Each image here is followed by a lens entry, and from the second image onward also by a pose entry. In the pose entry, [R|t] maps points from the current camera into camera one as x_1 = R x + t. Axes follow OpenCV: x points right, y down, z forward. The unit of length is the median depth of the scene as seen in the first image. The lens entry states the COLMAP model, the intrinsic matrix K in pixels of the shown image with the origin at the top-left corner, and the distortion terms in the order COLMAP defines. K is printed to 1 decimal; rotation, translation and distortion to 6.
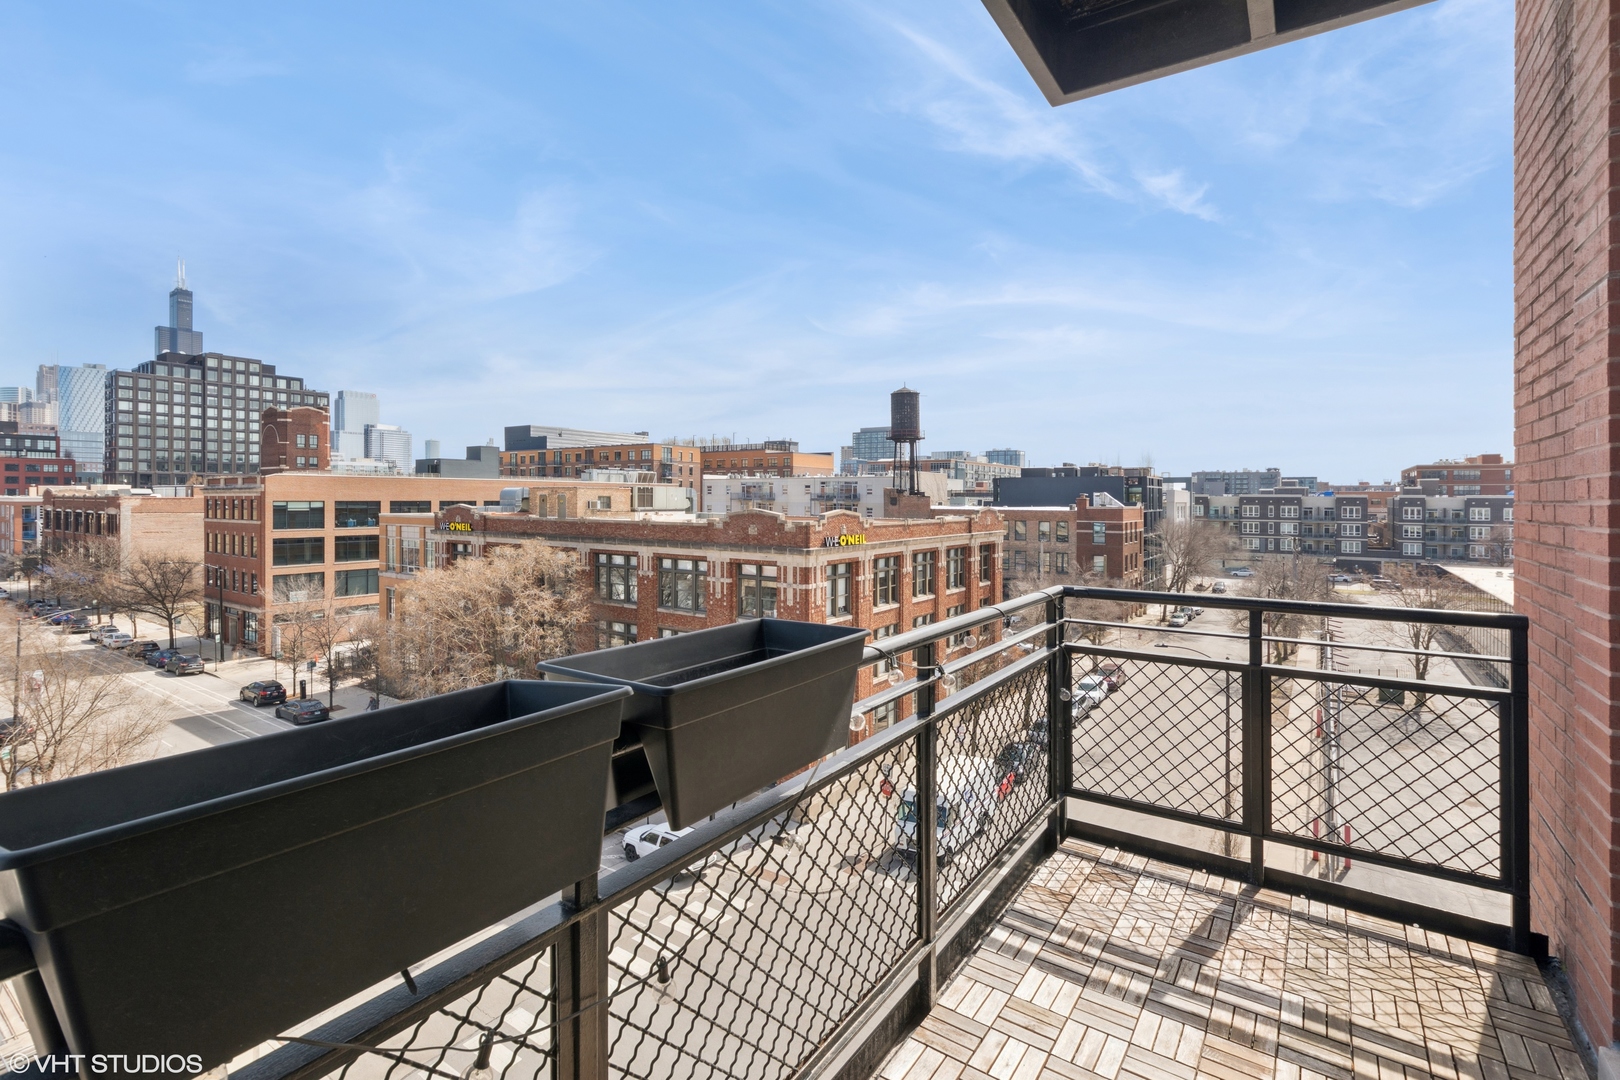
lens RADIAL K [[722.5, 0, 801.0], [0, 722.5, 493.7], [0, 0, 1]] dist [-0.004465, 0.002059]
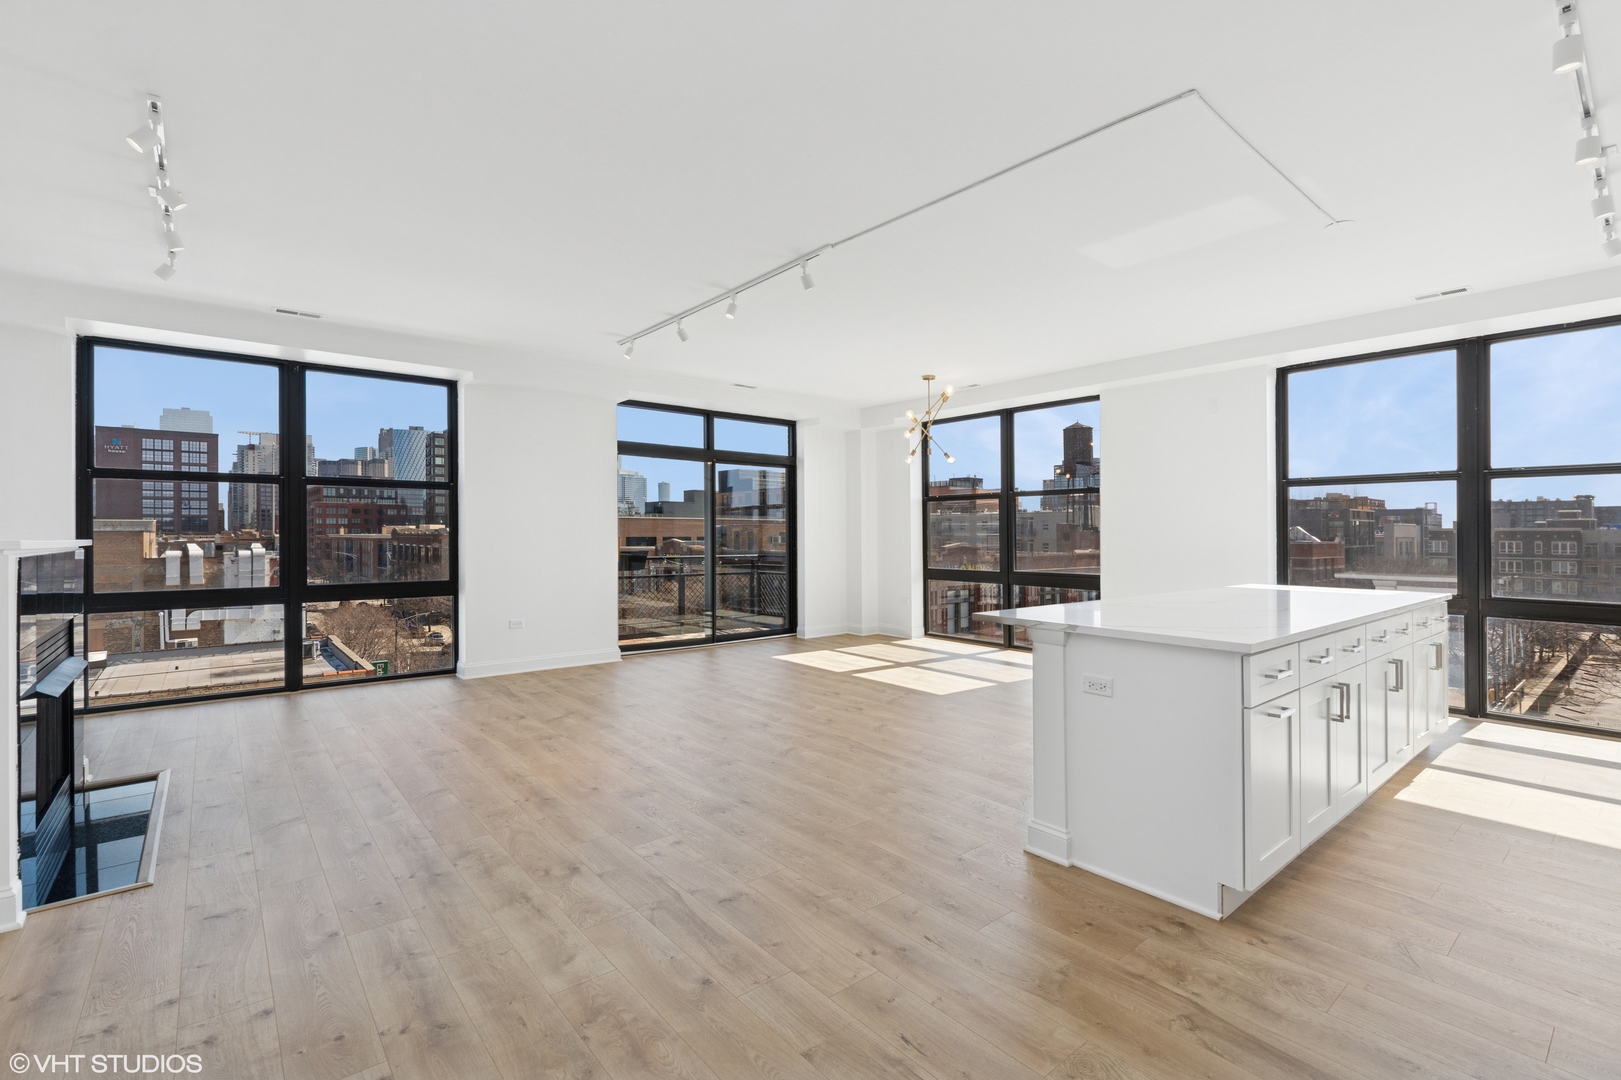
lens RADIAL K [[723.0, 0, 801.6], [0, 723.0, 530.3], [0, 0, 1]] dist [-0.004465, 0.002059]
pose [[0.959174, -0.003354, -0.282797, 0.066671], [0.003315, 0.999994, -0.000615, 0.000819], [0.282798, -0.000348, 0.959180, -0.093012]]
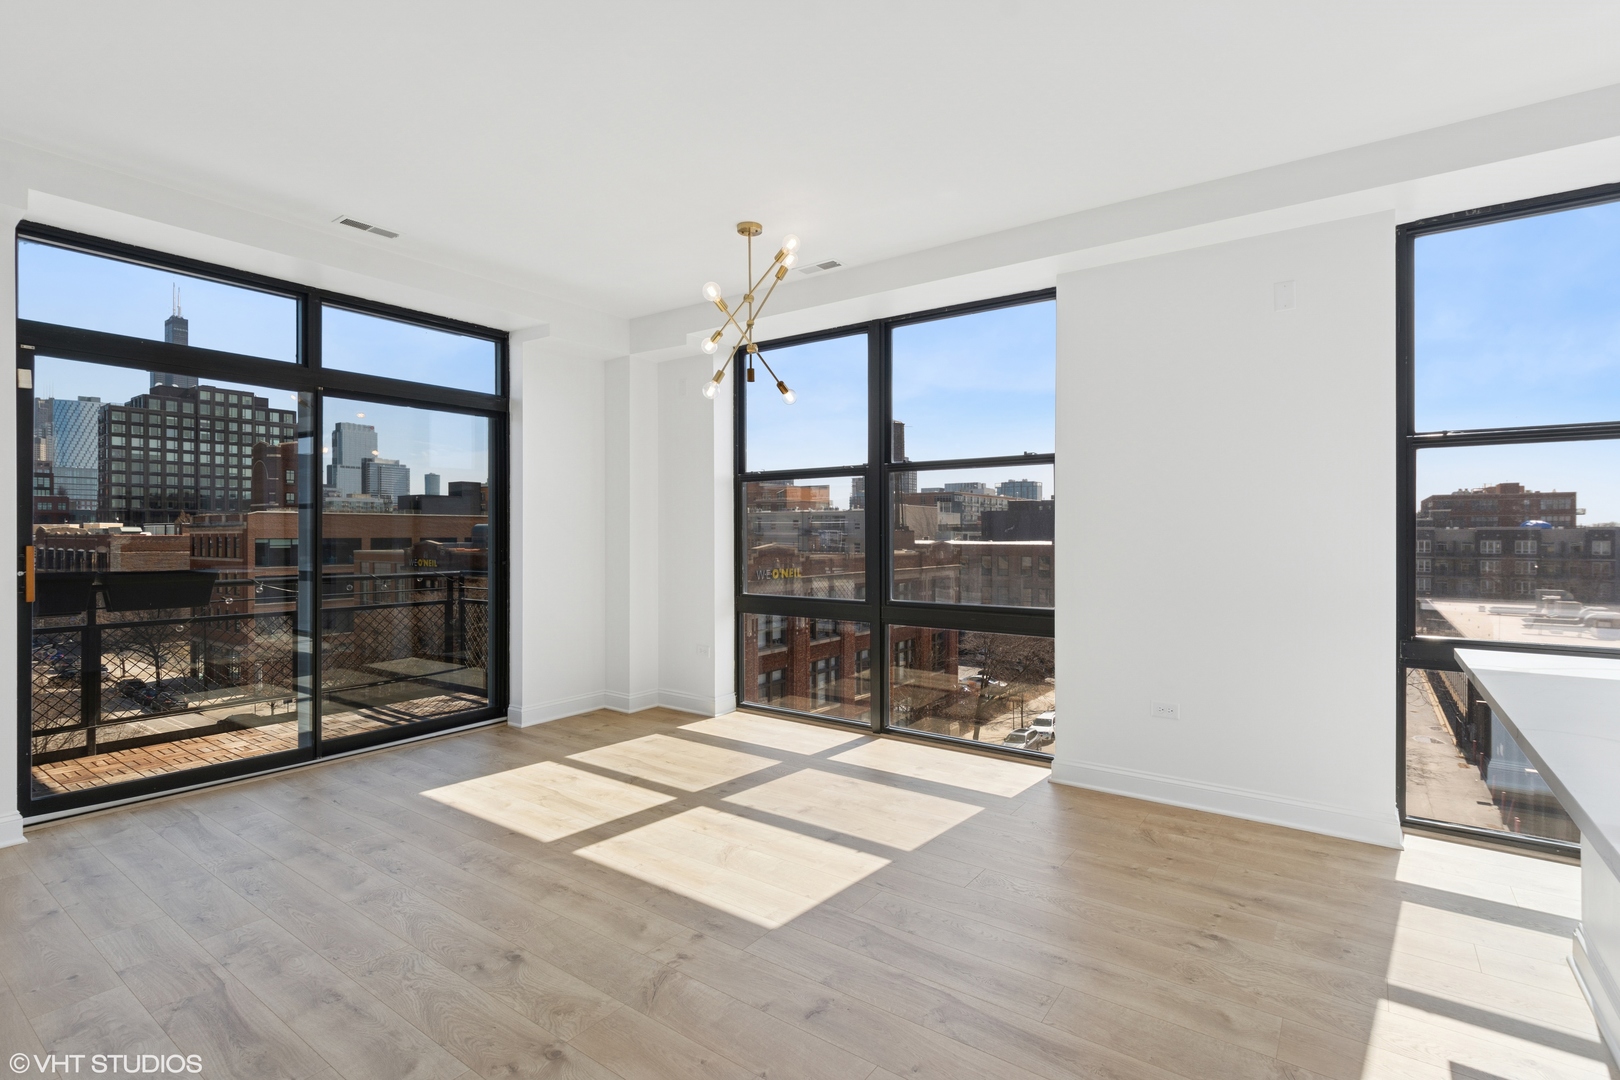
lens RADIAL K [[778.2, 0, 803.5], [0, 778.2, 528.3], [0, 0, 1]] dist [-0.010123, 0.000262]
pose [[0.999574, -0.004391, -0.028839, 0.061010], [0.004363, 0.999990, -0.001041, 0.000739], [0.028844, 0.000914, 0.999584, -0.049452]]
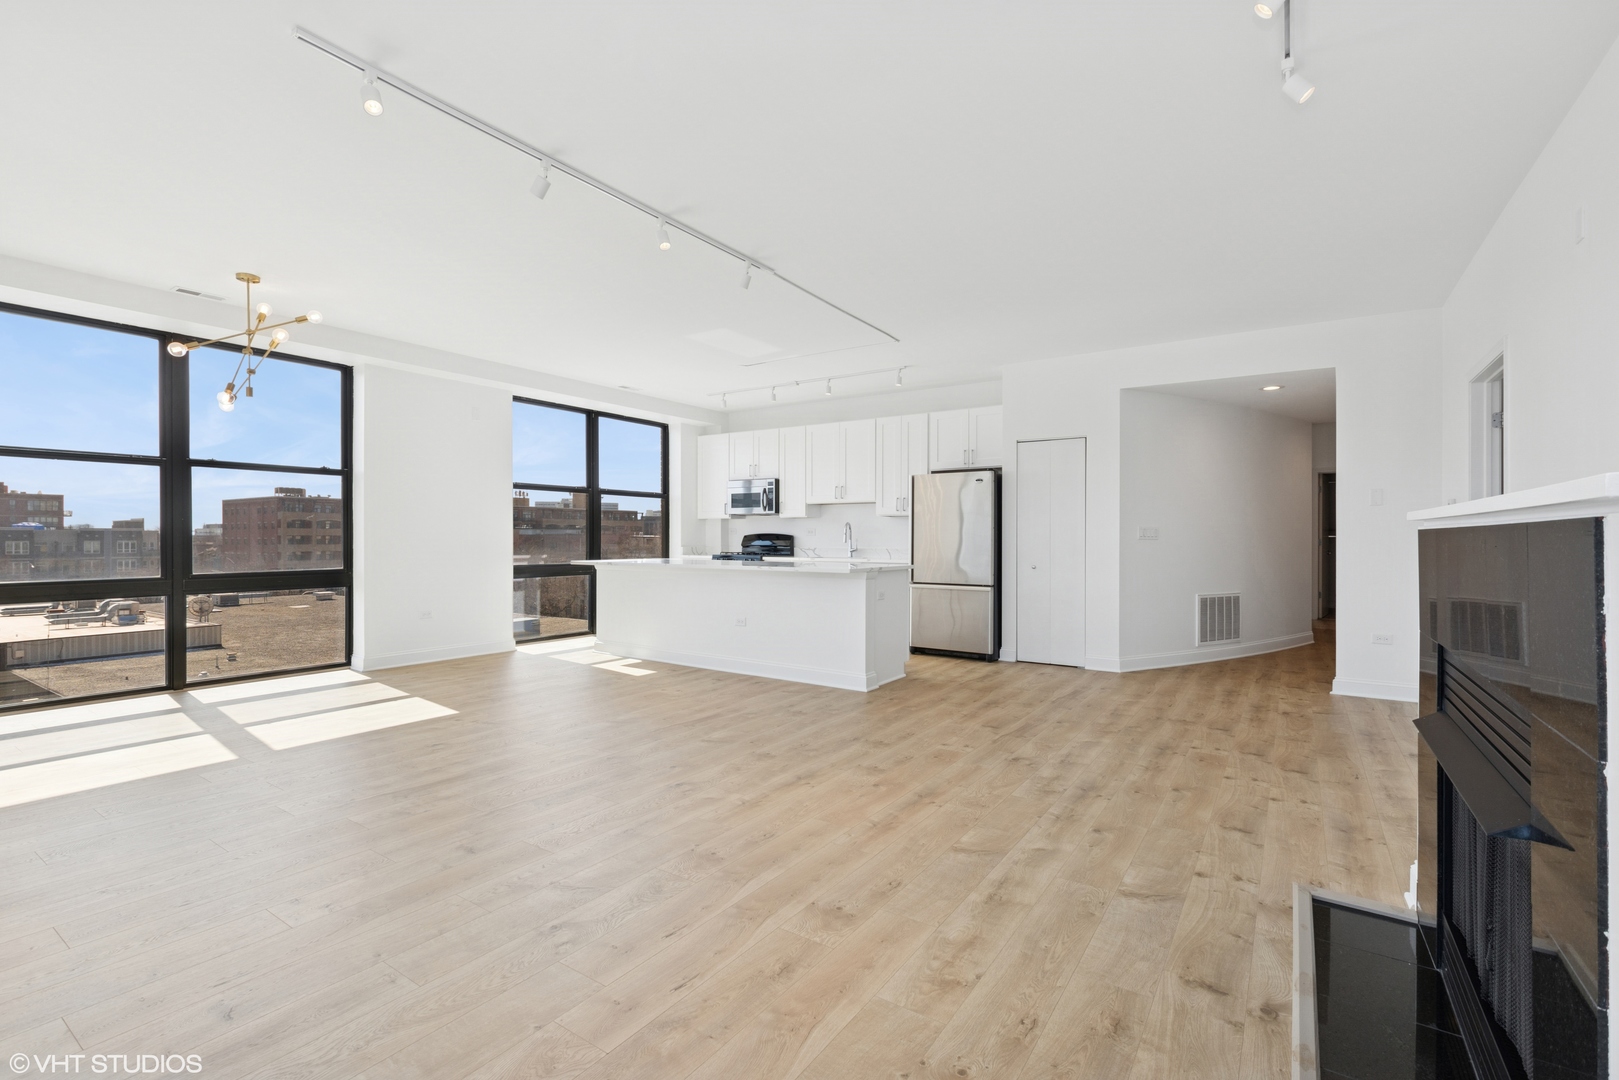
lens RADIAL K [[722.1, 0, 825.0], [0, 722.1, 533.6], [0, 0, 1]] dist [-0.004465, 0.002059]
pose [[-0.016720, -0.000583, 0.999860, -0.006128], [-0.007773, 0.999970, 0.000453, 0.002150], [-0.999830, -0.007764, -0.016724, -0.046243]]
